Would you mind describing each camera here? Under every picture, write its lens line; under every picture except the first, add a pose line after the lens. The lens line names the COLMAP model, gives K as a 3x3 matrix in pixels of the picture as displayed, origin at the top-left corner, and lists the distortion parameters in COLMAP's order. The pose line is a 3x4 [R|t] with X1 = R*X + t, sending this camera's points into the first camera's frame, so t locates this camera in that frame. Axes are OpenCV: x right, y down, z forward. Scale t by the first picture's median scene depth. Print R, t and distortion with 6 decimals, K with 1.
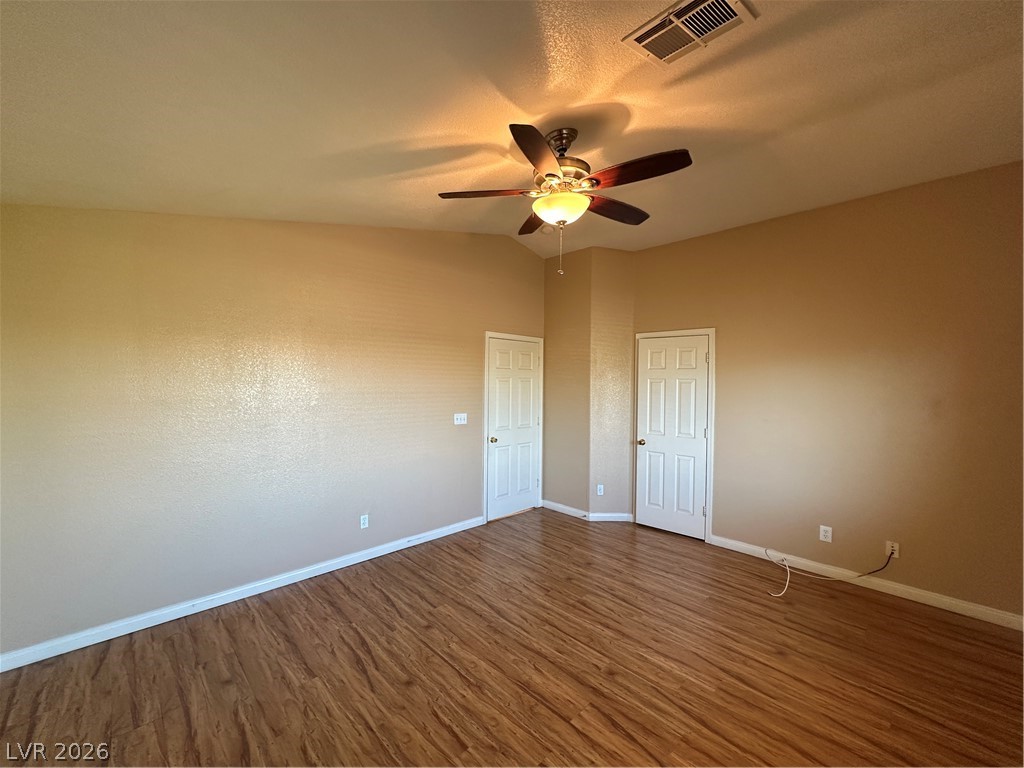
lens RADIAL K [[408.7, 0, 511.3], [0, 408.7, 383.4], [0, 0, 1]] dist [-0.001999, -0.000236]
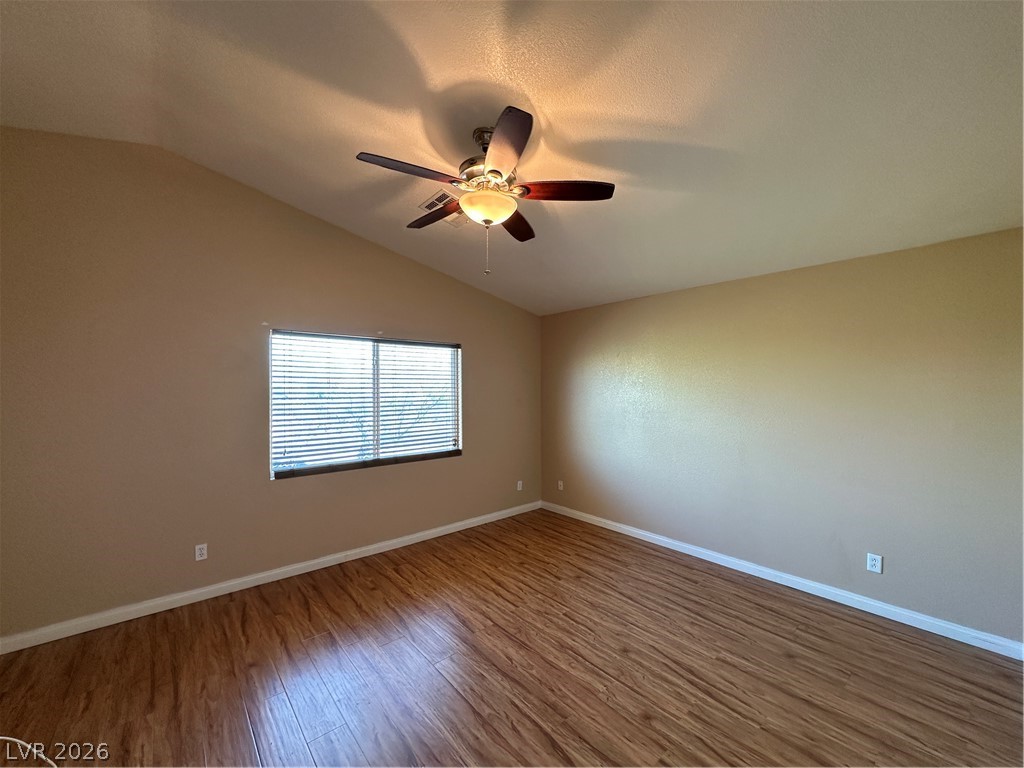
lens RADIAL K [[408.7, 0, 511.3], [0, 408.7, 383.4], [0, 0, 1]] dist [-0.001999, -0.000236]
pose [[-0.997918, -0.009033, 0.063863, -0.000409], [-0.009177, 0.999956, -0.001957, -0.002864], [-0.063842, -0.002539, -0.997957, 1.965100]]
